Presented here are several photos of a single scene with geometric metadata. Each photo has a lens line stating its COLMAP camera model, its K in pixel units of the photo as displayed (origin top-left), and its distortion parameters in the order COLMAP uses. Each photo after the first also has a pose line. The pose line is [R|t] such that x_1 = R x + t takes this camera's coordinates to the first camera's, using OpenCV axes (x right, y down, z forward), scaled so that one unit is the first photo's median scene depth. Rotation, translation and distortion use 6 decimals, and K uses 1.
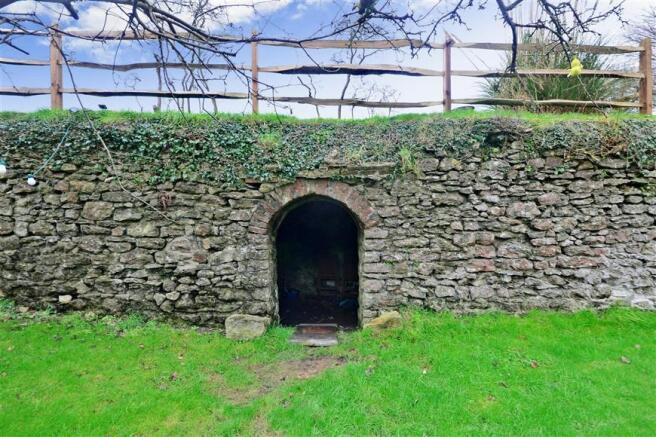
lens RADIAL K [[358.6, 0, 328.1], [0, 358.6, 217.5], [0, 0, 1]] dist [0.021212, 0.000030]
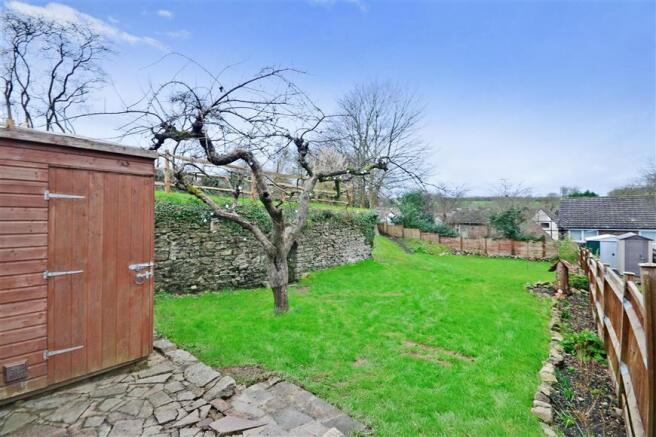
lens RADIAL K [[289.1, 0, 327.8], [0, 289.1, 218.6], [0, 0, 1]] dist [-0.013671, -0.000005]
pose [[0.666378, 0.006036, 0.745589, -1.481462], [0.000690, 0.999962, -0.008712, -0.169983], [-0.745613, 0.006320, 0.666349, -0.748202]]
